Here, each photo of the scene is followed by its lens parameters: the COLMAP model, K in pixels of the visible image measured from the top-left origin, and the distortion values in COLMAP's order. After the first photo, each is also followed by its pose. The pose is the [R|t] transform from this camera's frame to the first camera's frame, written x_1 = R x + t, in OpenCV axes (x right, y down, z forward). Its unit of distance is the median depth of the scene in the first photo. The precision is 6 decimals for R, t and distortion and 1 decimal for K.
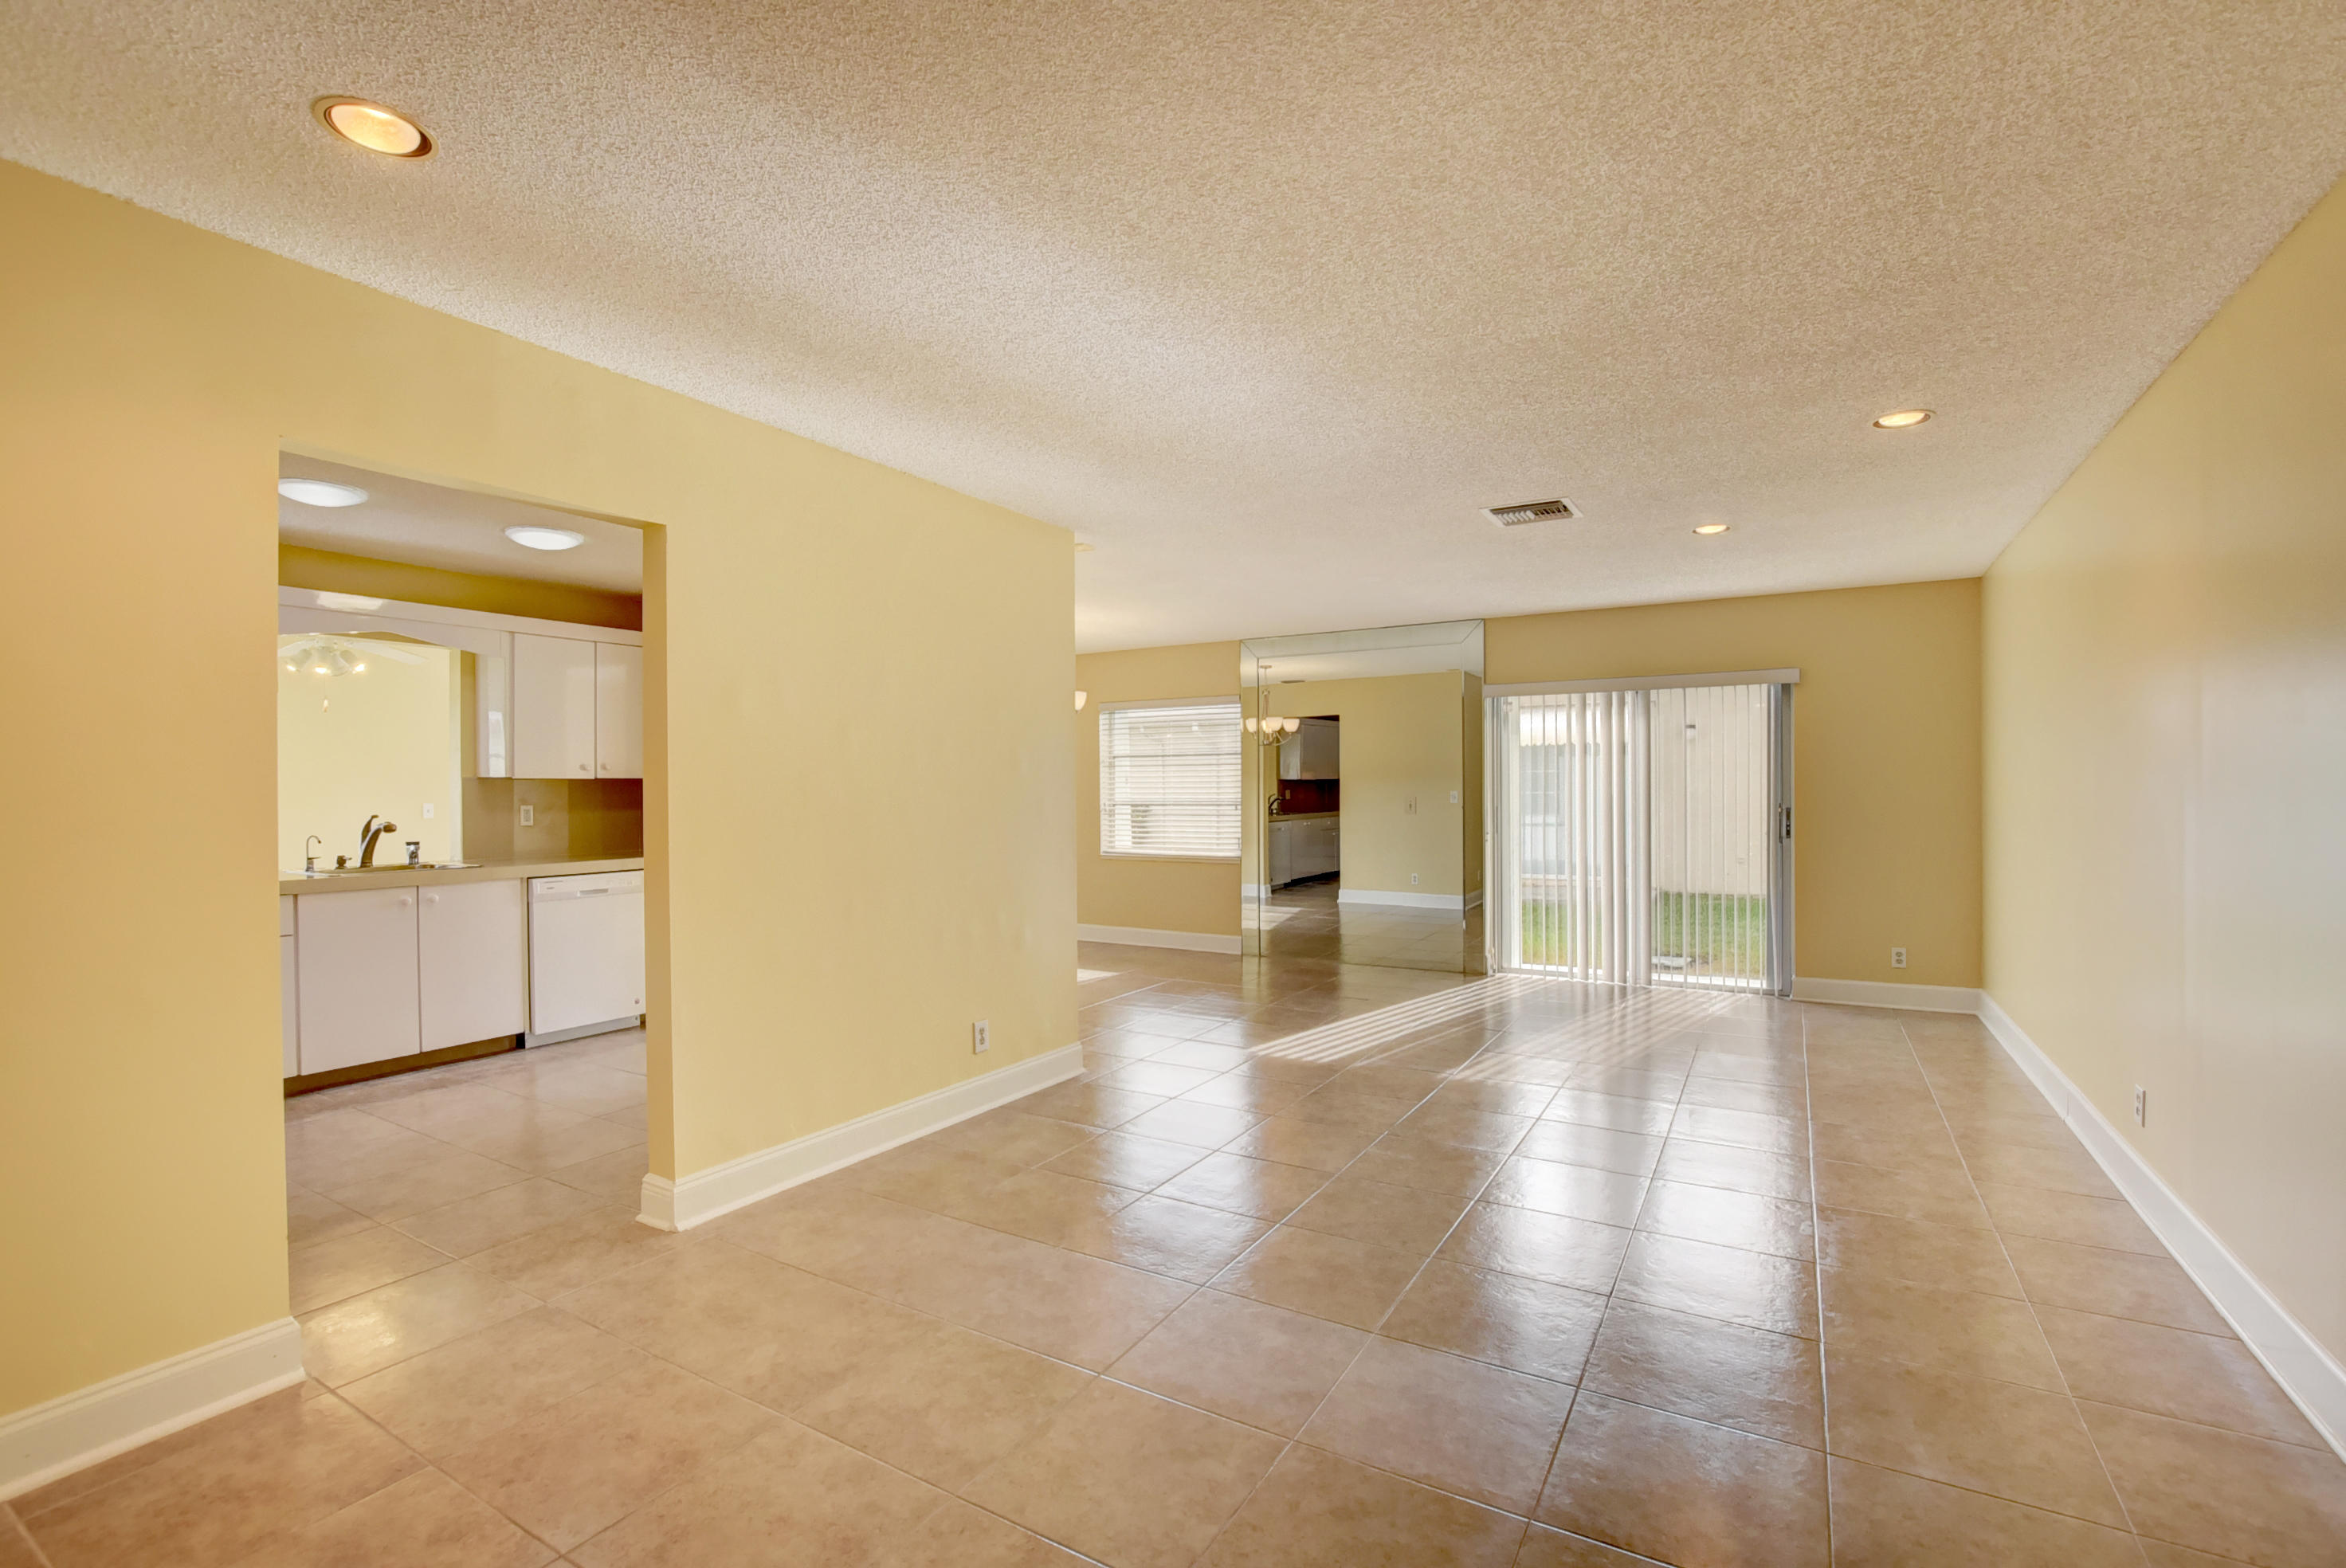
lens RADIAL K [[1037.1, 0, 1193.0], [0, 1037.1, 784.5], [0, 0, 1]] dist [-0.028575, 0.005091]
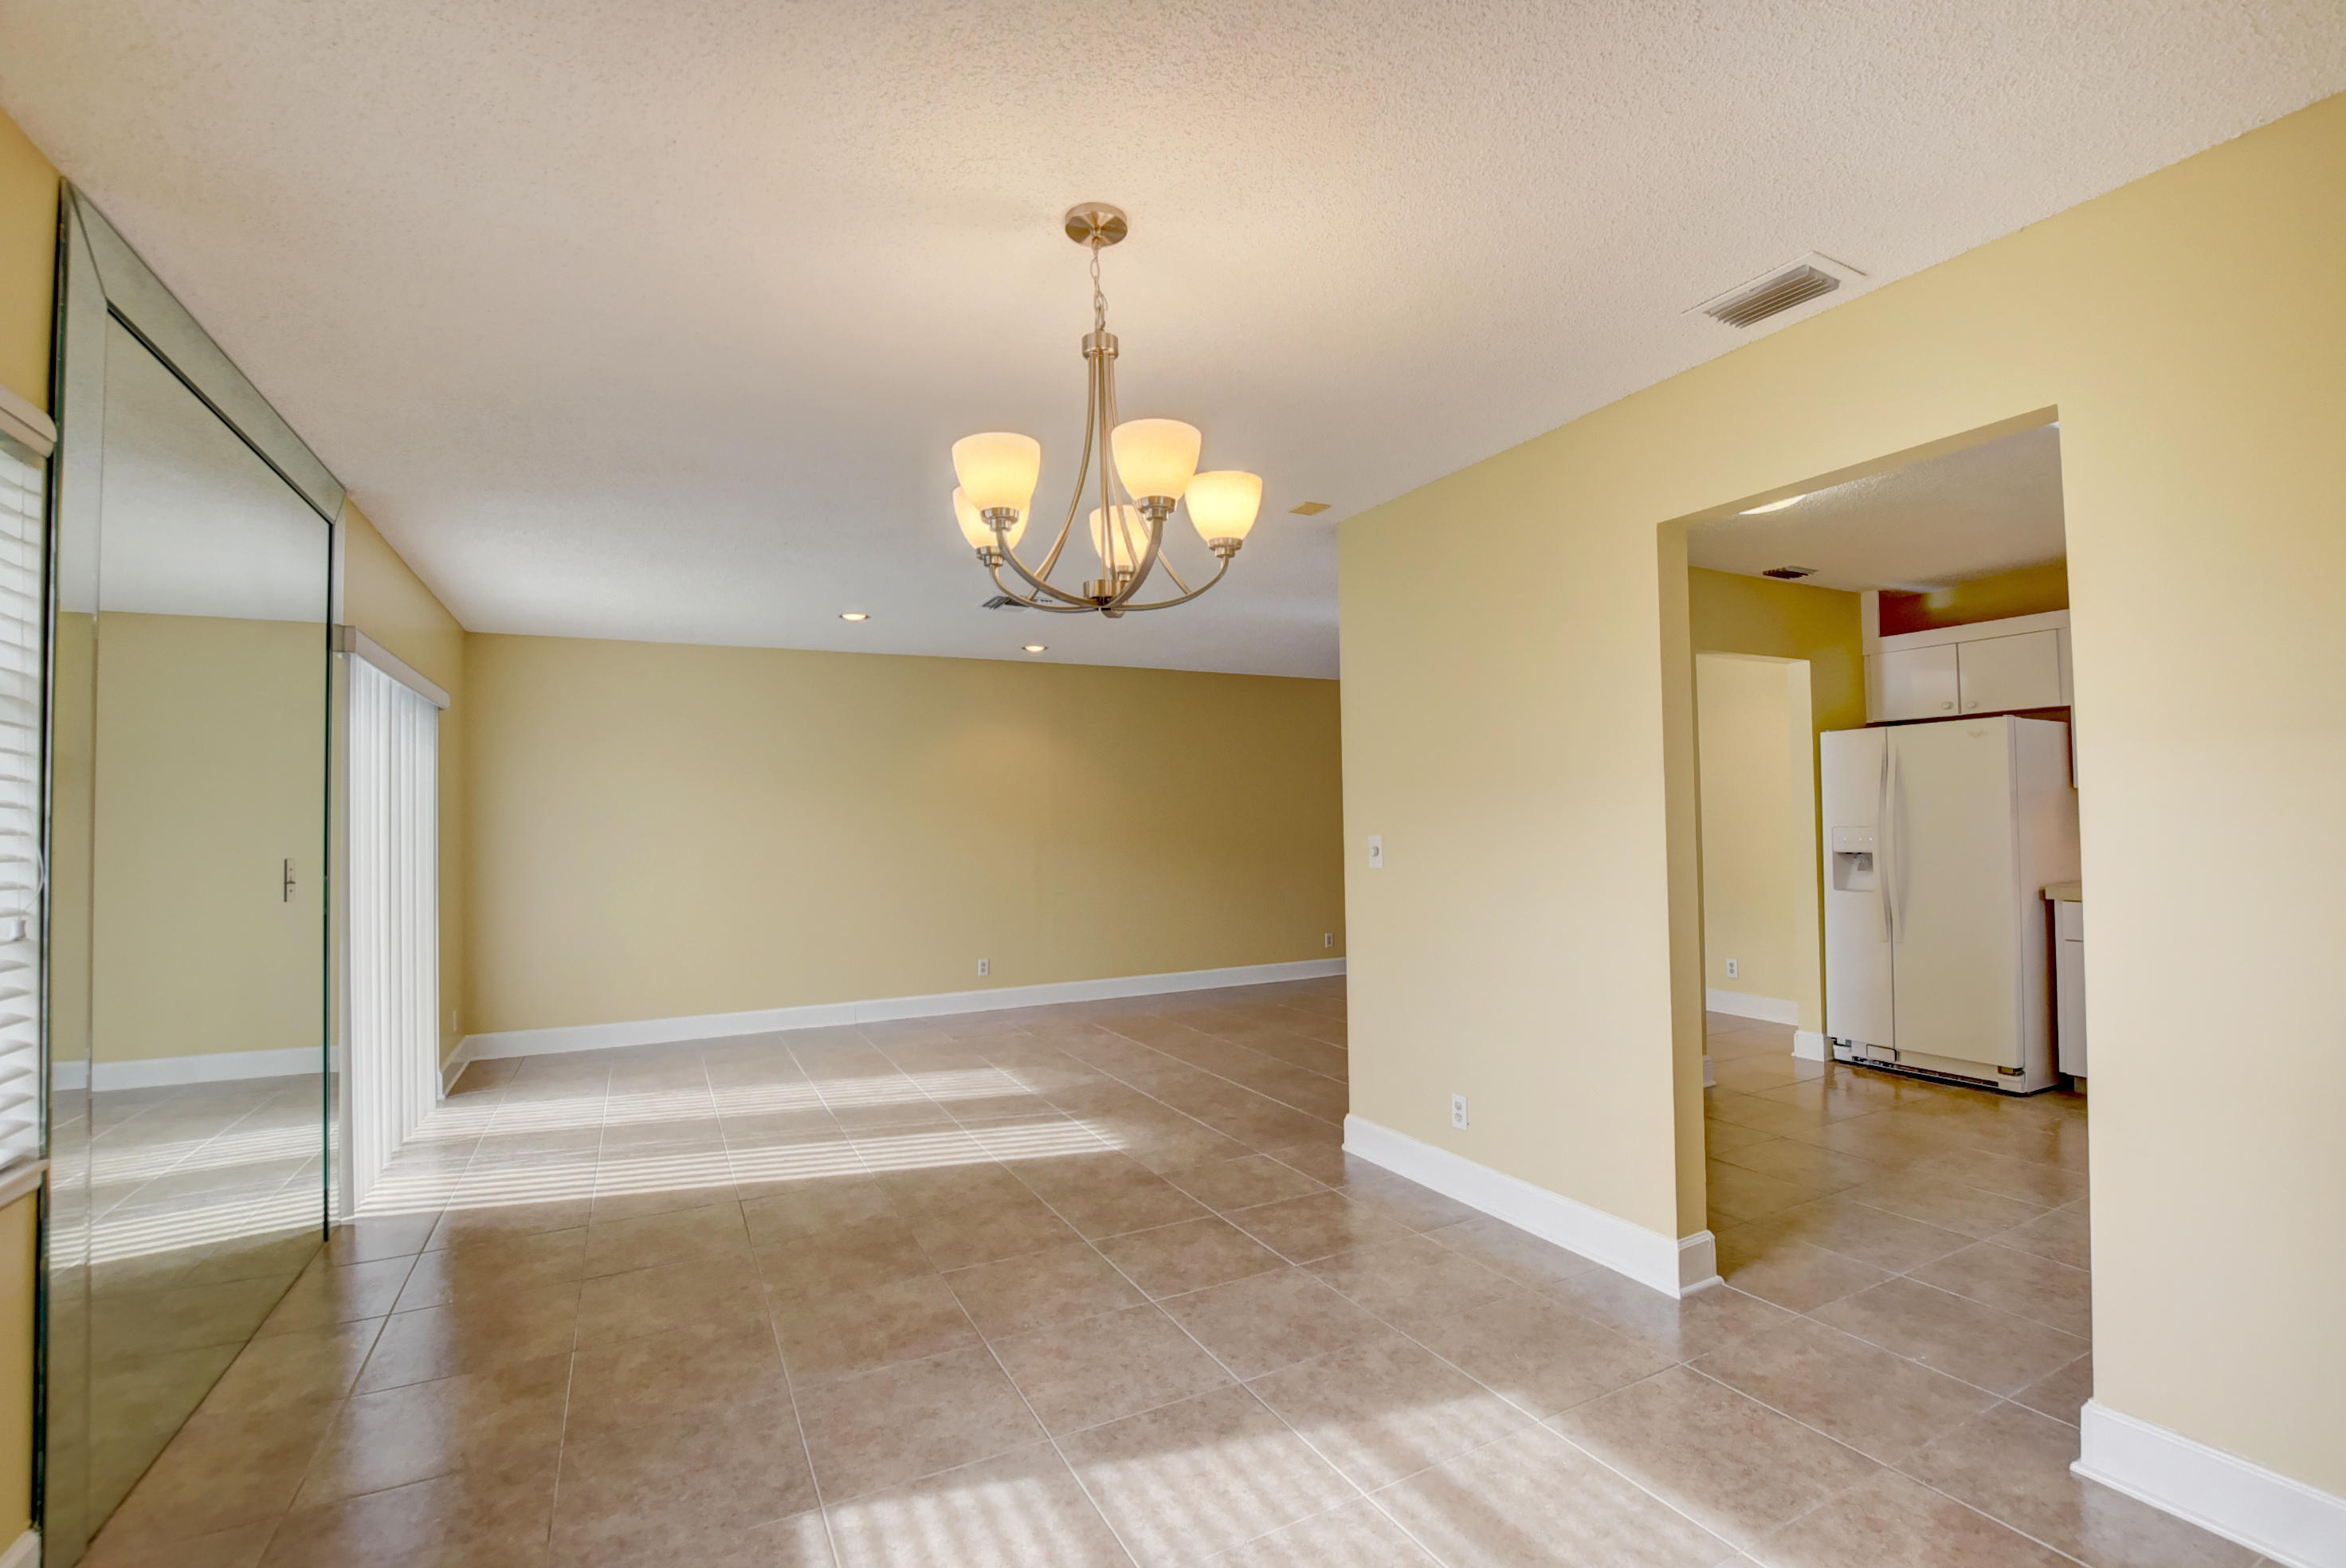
lens RADIAL K [[1037.1, 0, 1181.7], [0, 1037.1, 785.0], [0, 0, 1]] dist [-0.028575, 0.005091]
pose [[-0.849663, 0.037130, 0.526017, -0.377183], [0.018036, 0.998981, -0.041382, 0.006241], [-0.527017, -0.025674, -0.849467, 1.493970]]
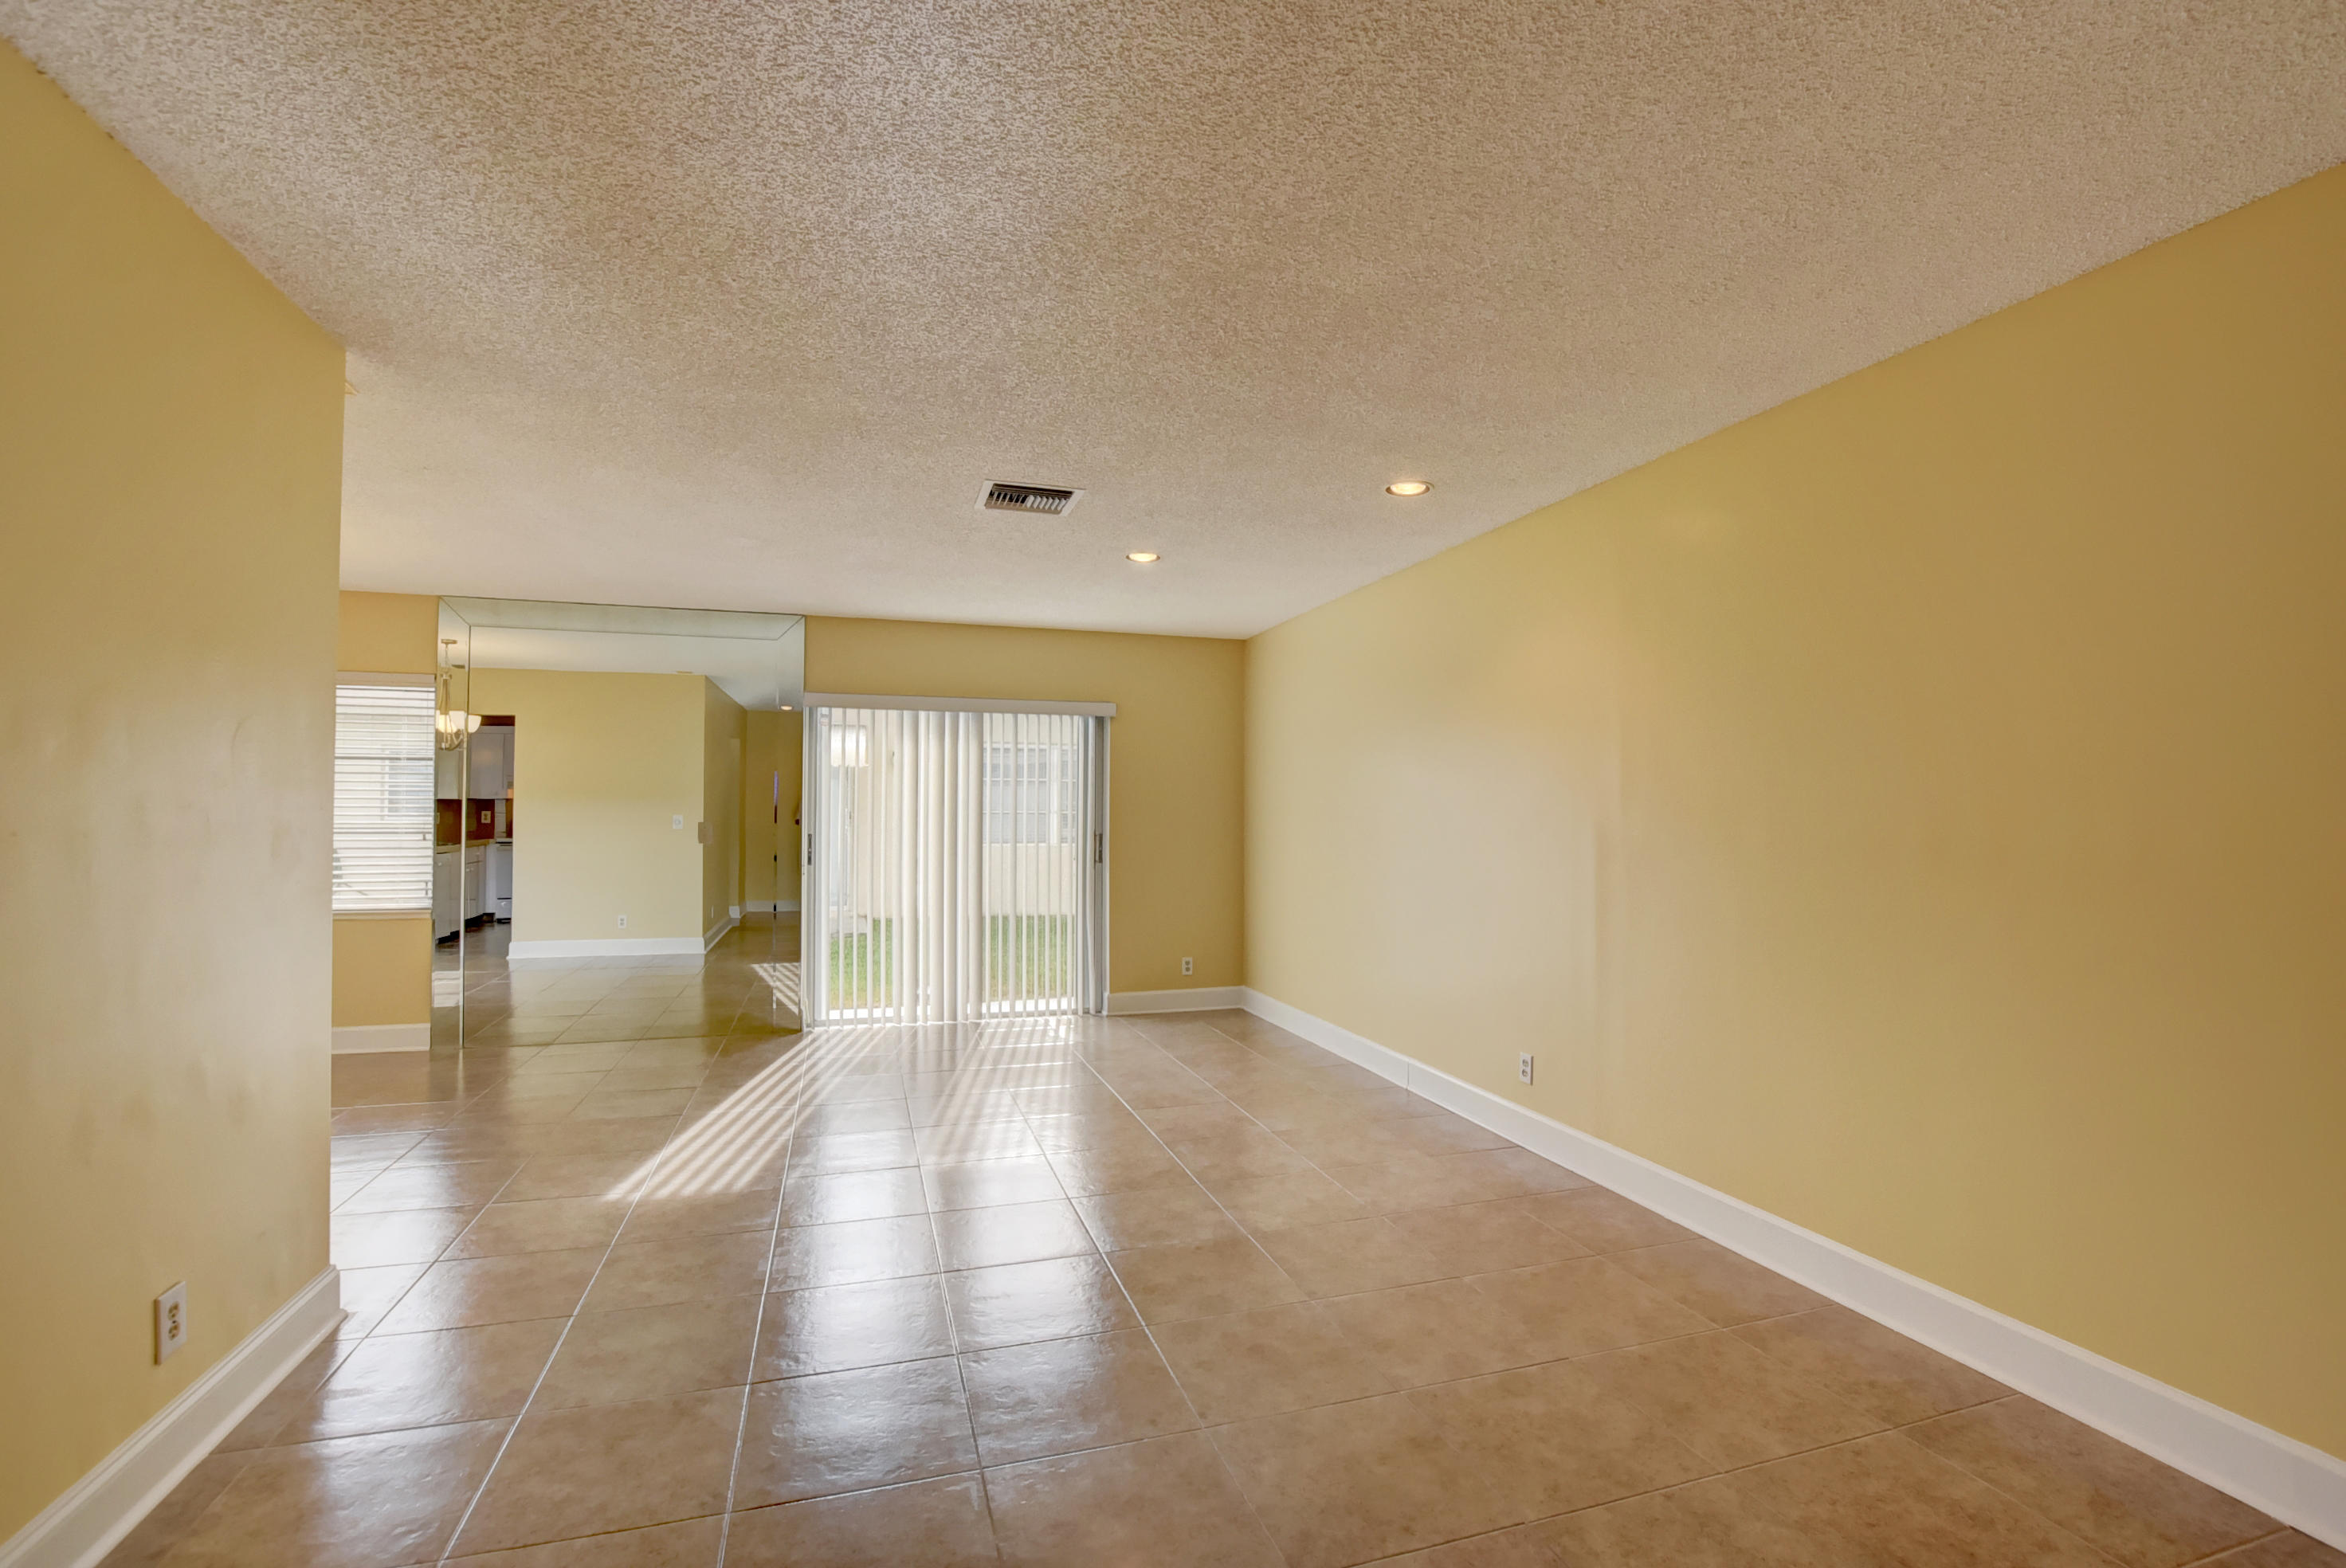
lens RADIAL K [[1037.1, 0, 1173.7], [0, 1037.1, 794.6], [0, 0, 1]] dist [-0.028575, 0.005091]
pose [[0.676601, 0.019640, 0.736088, -0.174490], [-0.009455, 0.999794, -0.017985, 0.000714], [-0.736289, 0.005209, 0.676647, 0.243152]]
